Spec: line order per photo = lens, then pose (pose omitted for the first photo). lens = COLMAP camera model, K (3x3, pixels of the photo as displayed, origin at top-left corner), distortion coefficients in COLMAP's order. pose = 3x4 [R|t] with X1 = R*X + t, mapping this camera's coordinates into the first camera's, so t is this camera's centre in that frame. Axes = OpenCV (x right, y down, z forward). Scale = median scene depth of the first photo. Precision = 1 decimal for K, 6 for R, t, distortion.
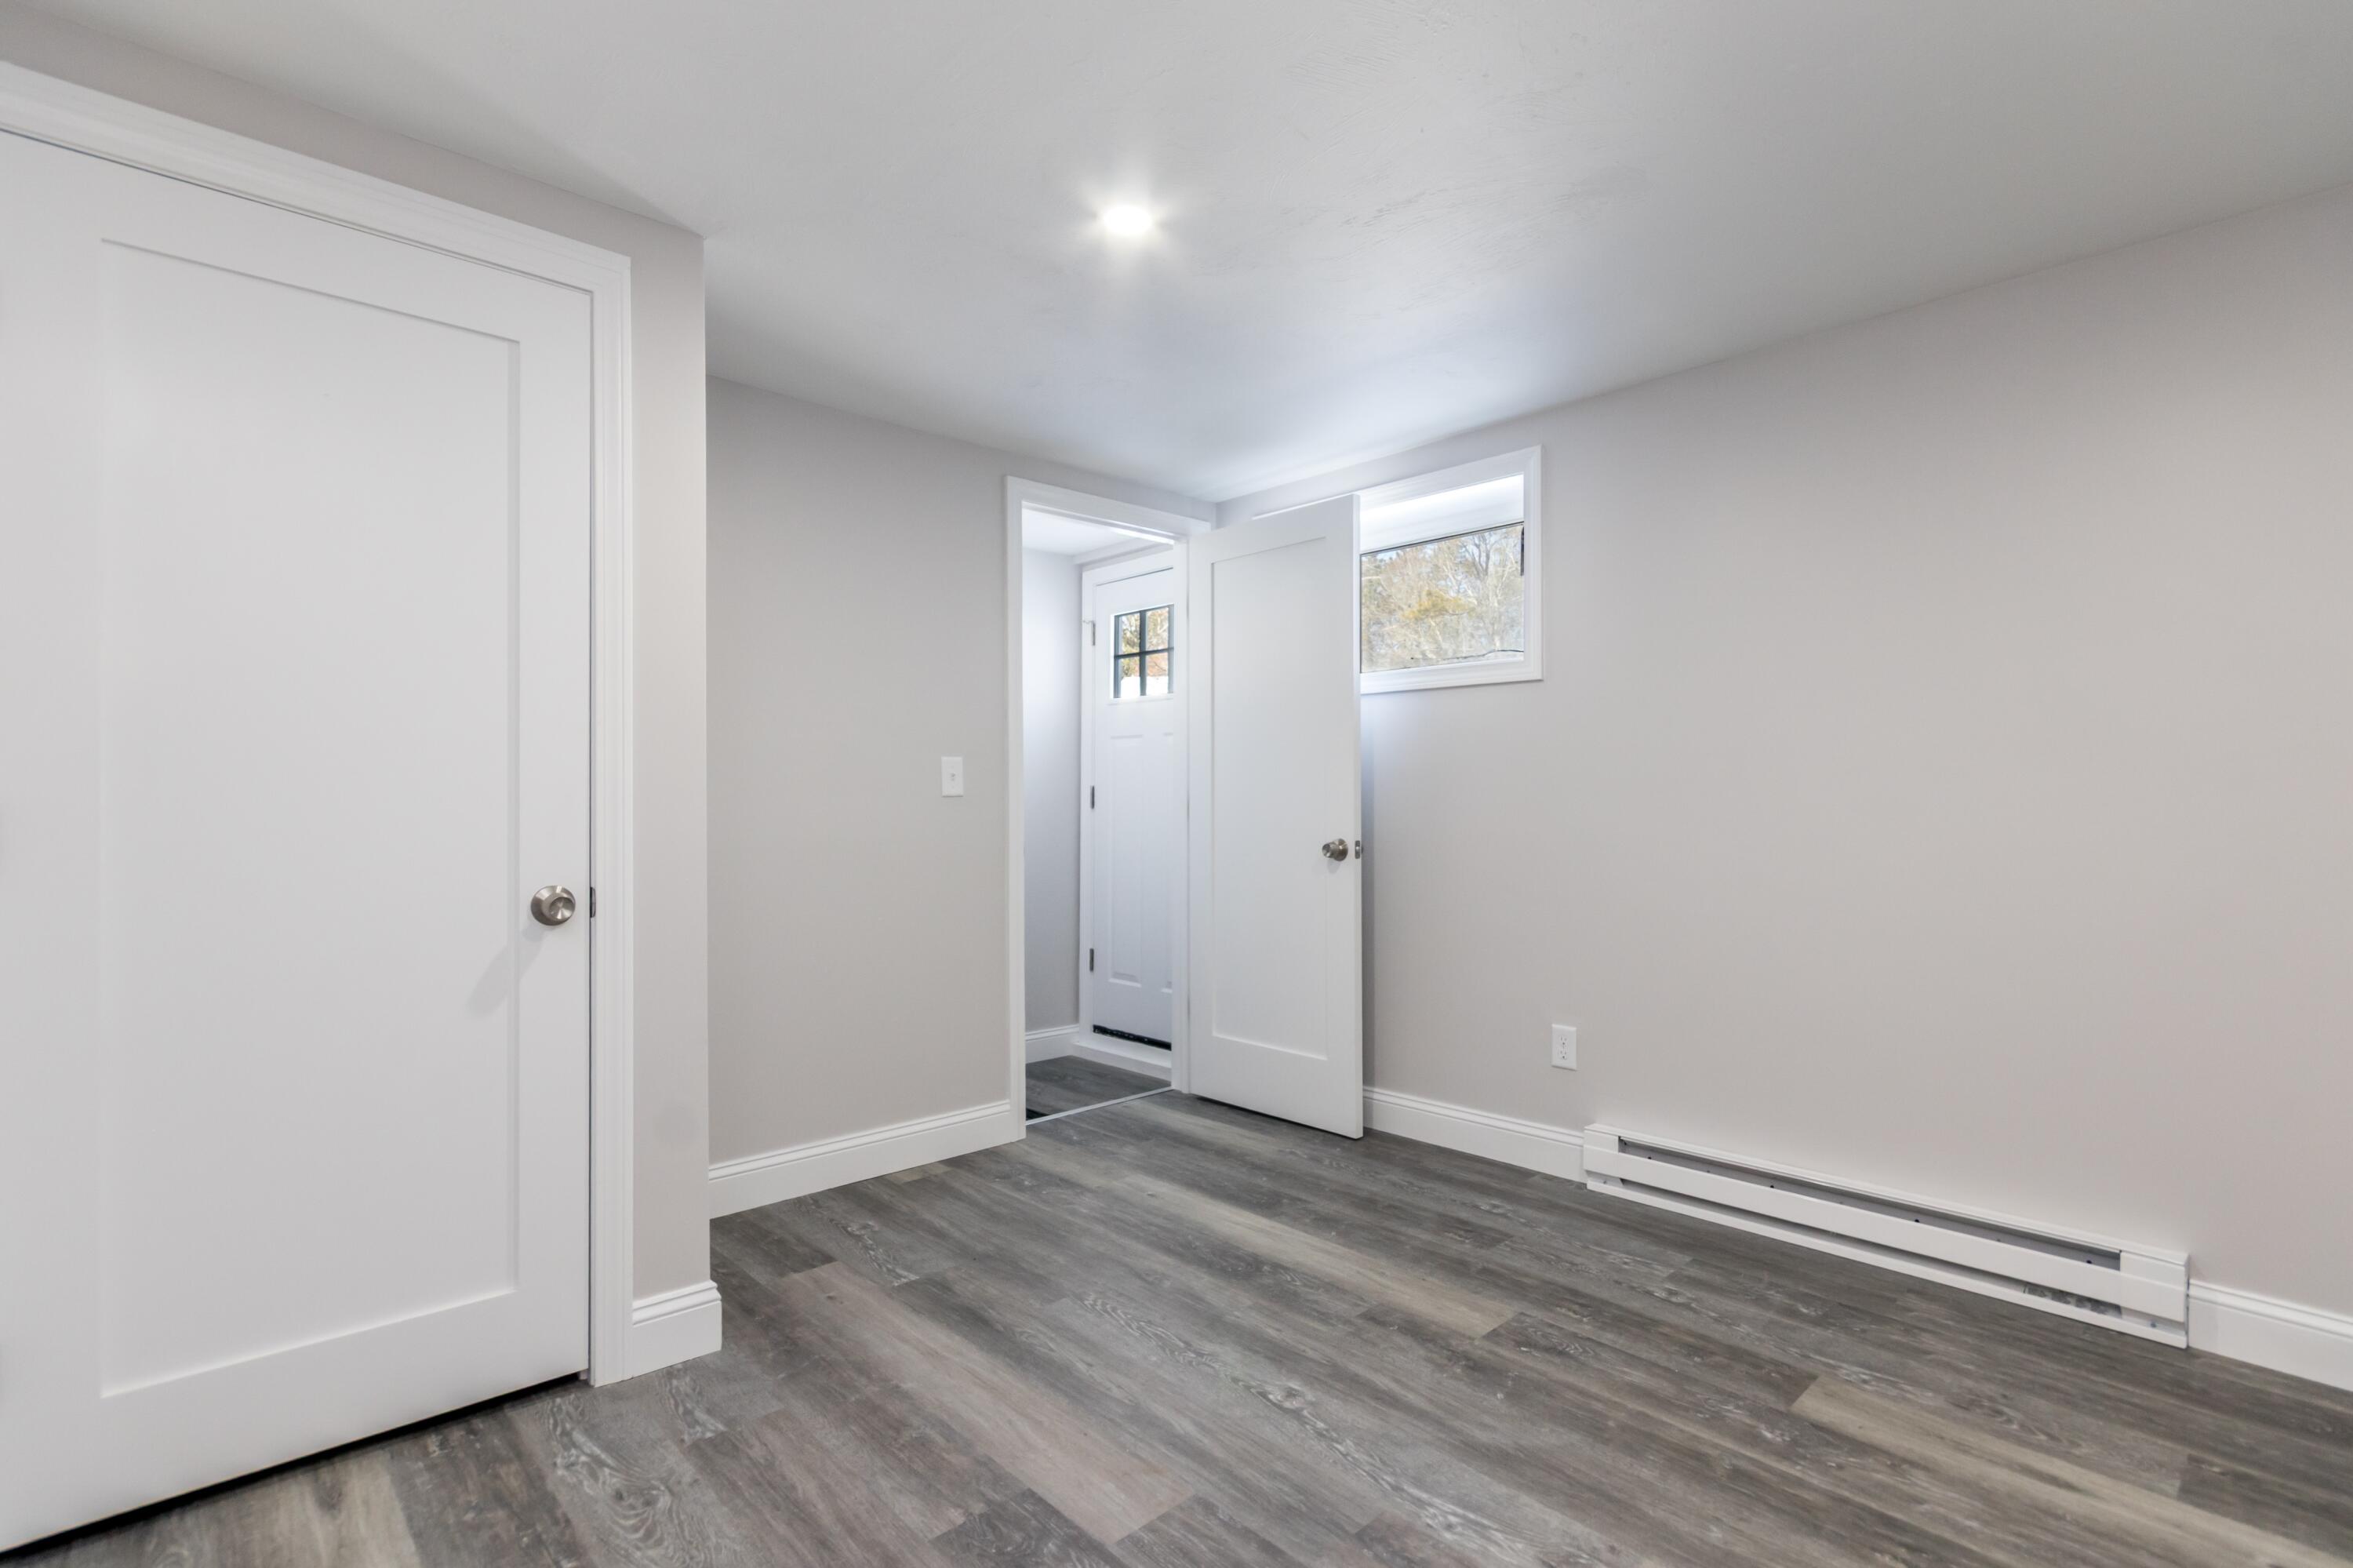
lens RADIAL K [[1157.4, 0, 1188.8], [0, 1157.4, 791.6], [0, 0, 1]] dist [-0.006512, -0.000990]
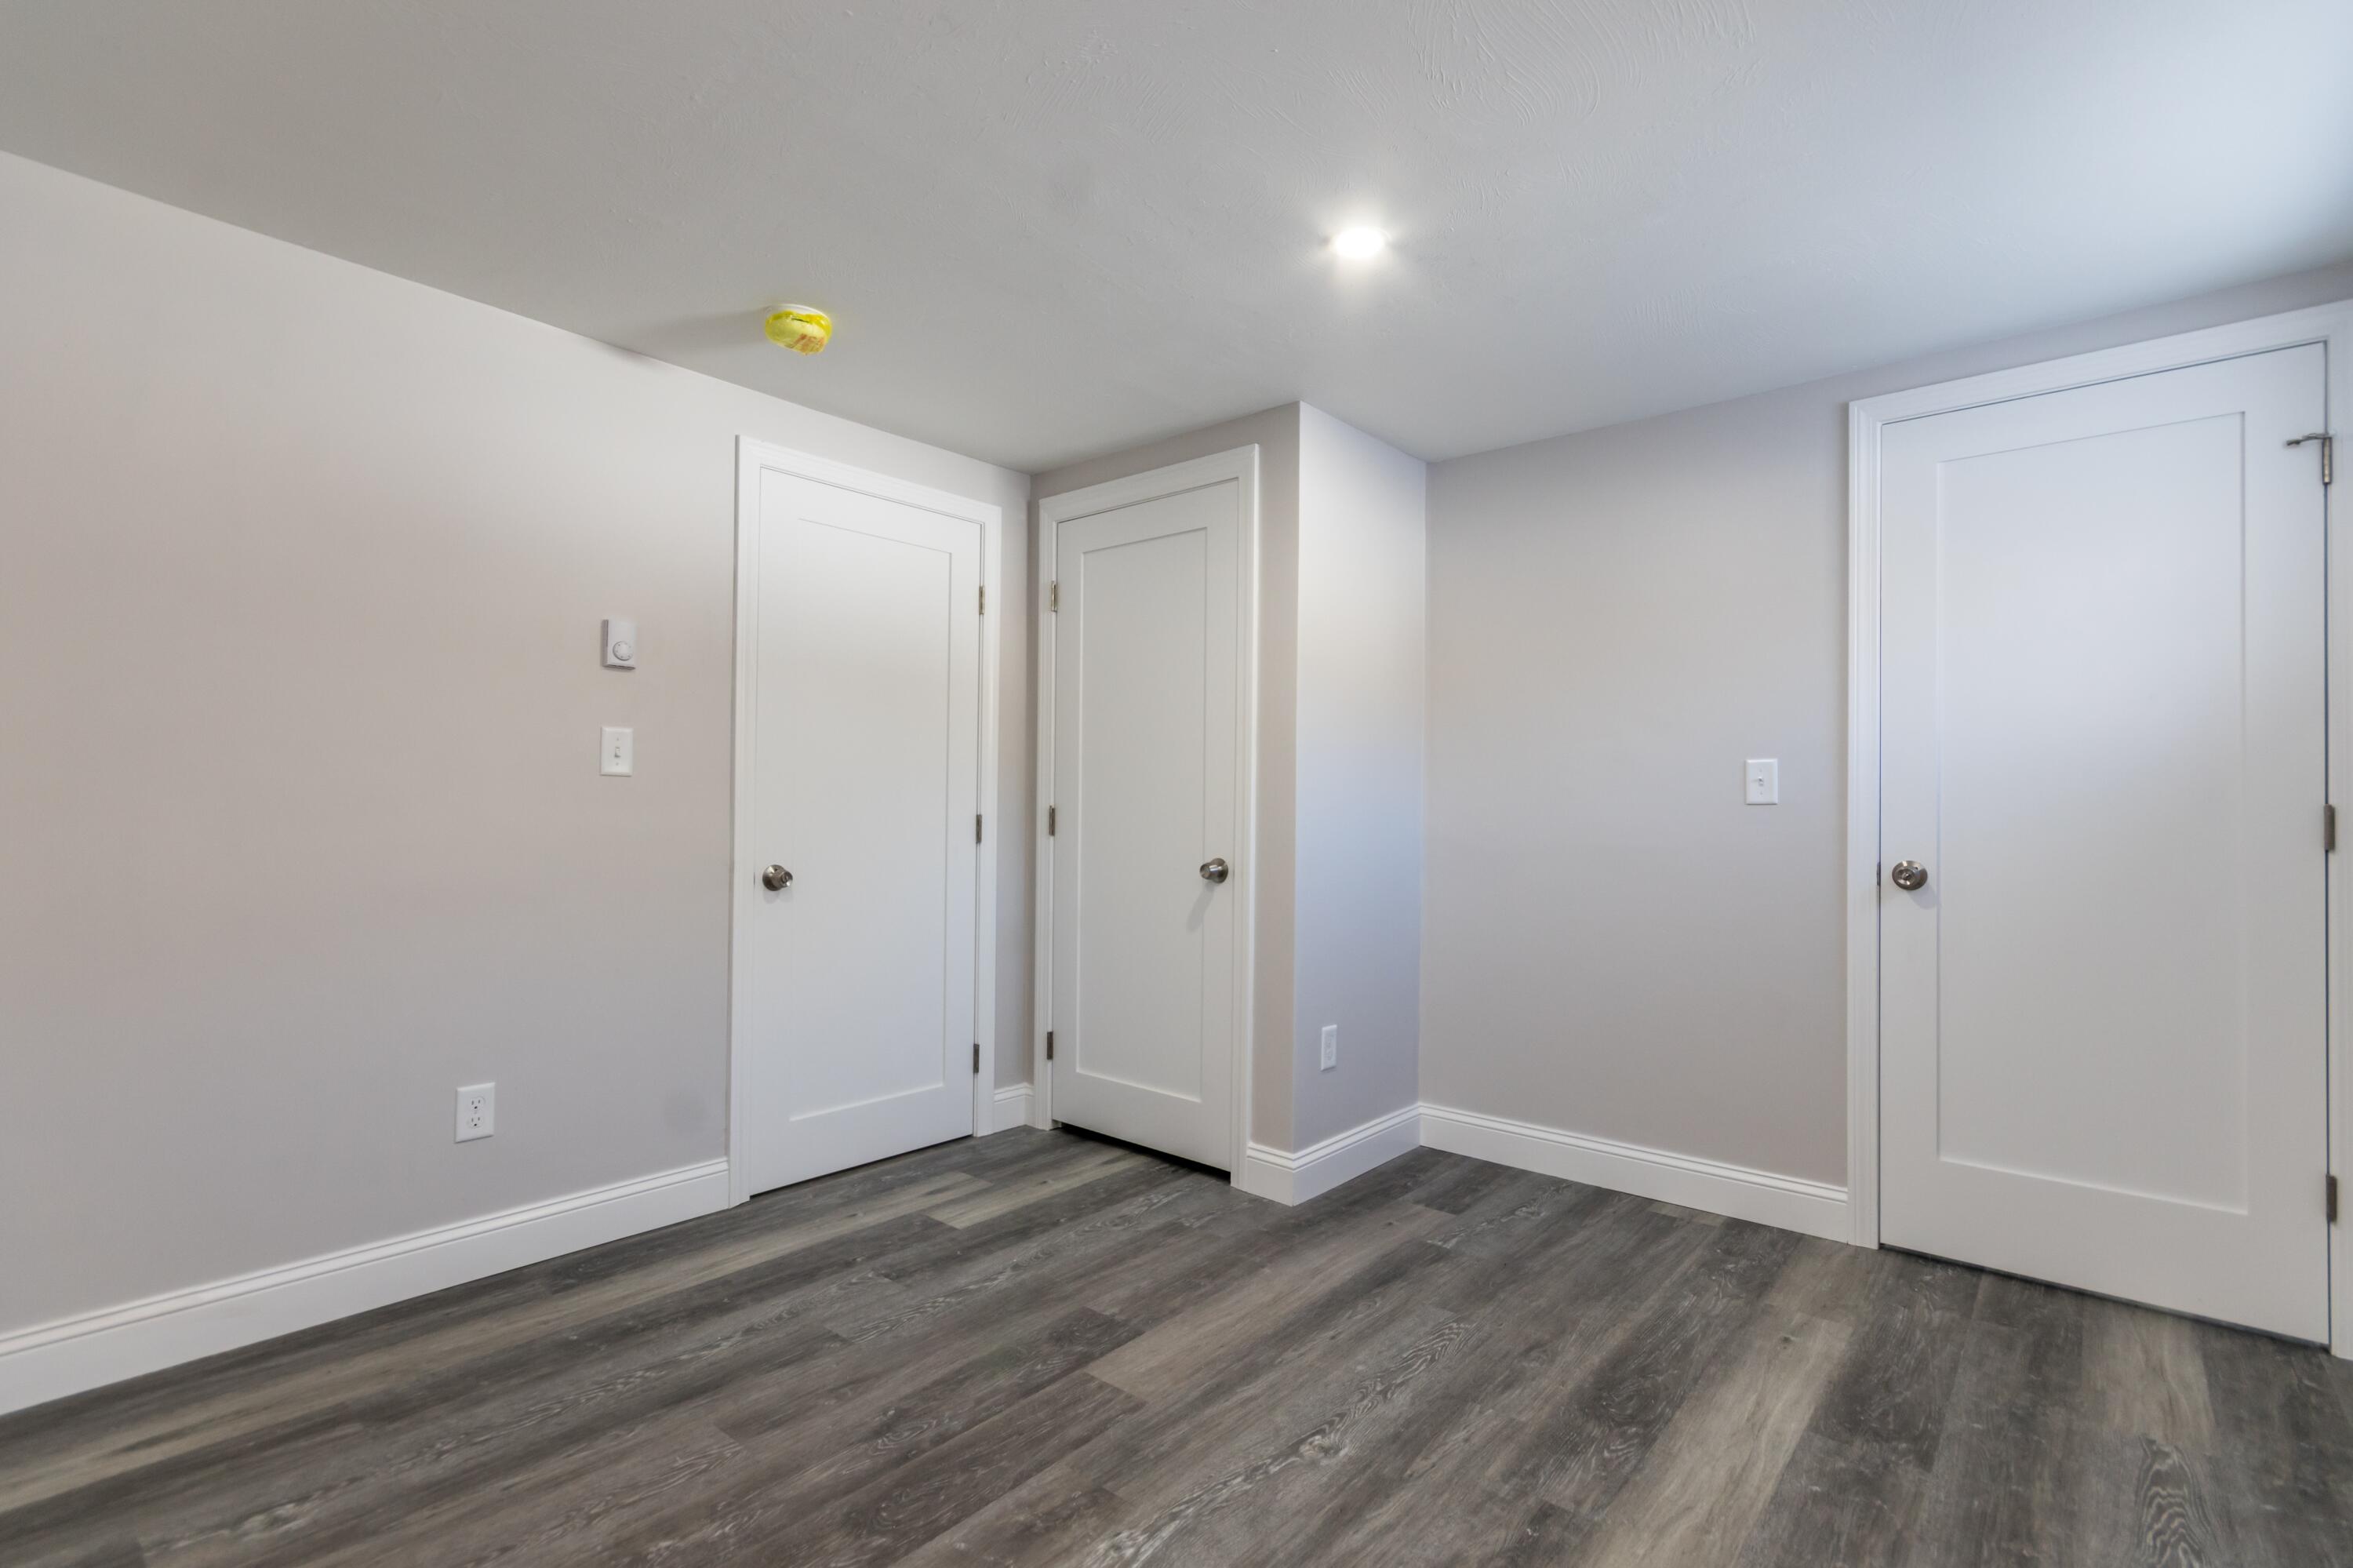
lens RADIAL K [[1084.4, 0, 1182.5], [0, 1084.4, 787.6], [0, 0, 1]] dist [0.000951, -0.000159]
pose [[0.090183, -0.014037, -0.995826, 0.848765], [-0.000777, 0.999899, -0.014165, -0.008531], [0.995925, 0.002051, 0.090163, 0.697539]]
